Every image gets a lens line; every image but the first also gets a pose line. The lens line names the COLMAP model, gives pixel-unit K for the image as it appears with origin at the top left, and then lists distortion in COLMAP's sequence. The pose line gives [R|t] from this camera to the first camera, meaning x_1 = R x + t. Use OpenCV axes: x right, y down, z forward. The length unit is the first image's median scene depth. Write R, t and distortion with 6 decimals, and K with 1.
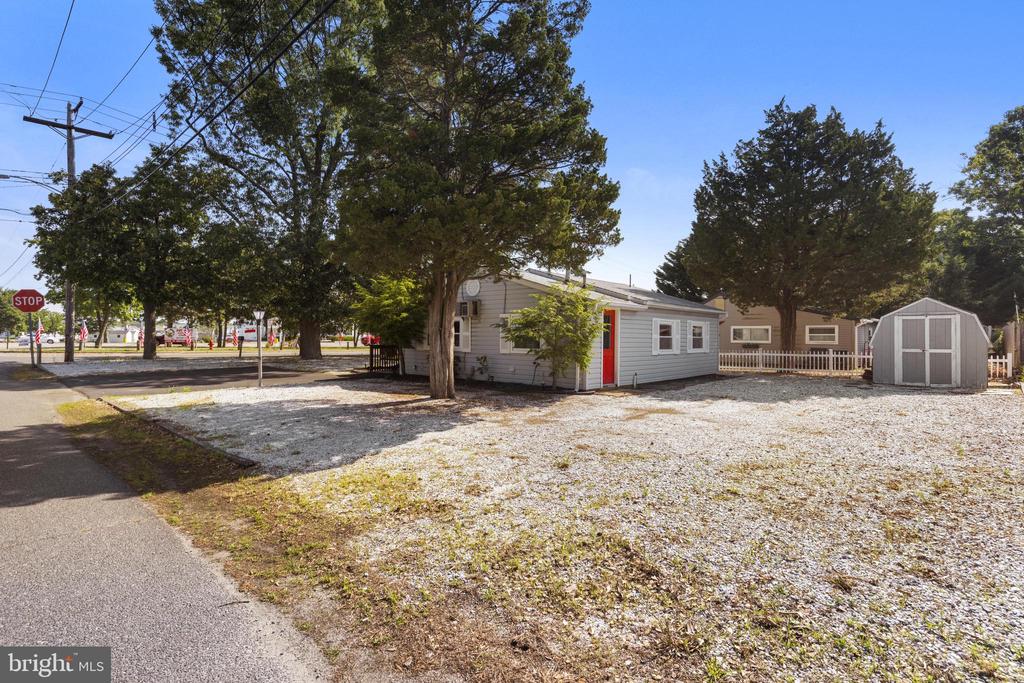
lens RADIAL K [[545.0, 0, 512.5], [0, 545.0, 336.6], [0, 0, 1]] dist [0.002929, -0.000807]
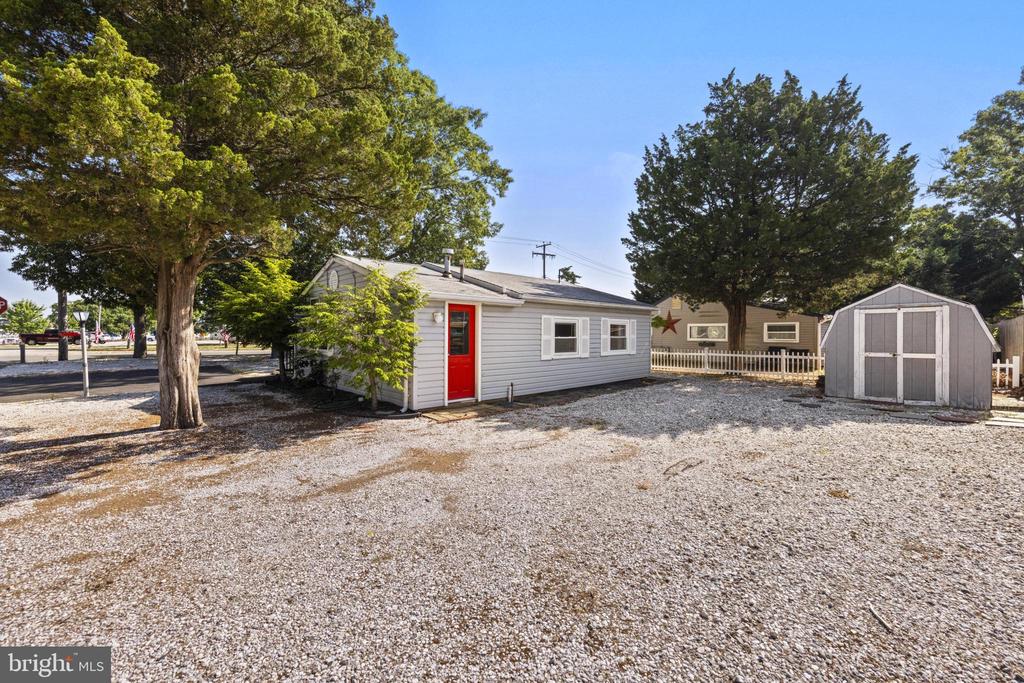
lens RADIAL K [[424.4, 0, 512.0], [0, 424.4, 341.5], [0, 0, 1]] dist [0.001258, 0.000561]
pose [[0.995437, -0.003628, -0.095349, 0.215901], [0.005524, 0.999792, 0.019632, -0.005578], [0.095258, -0.020069, 0.995250, 0.279423]]
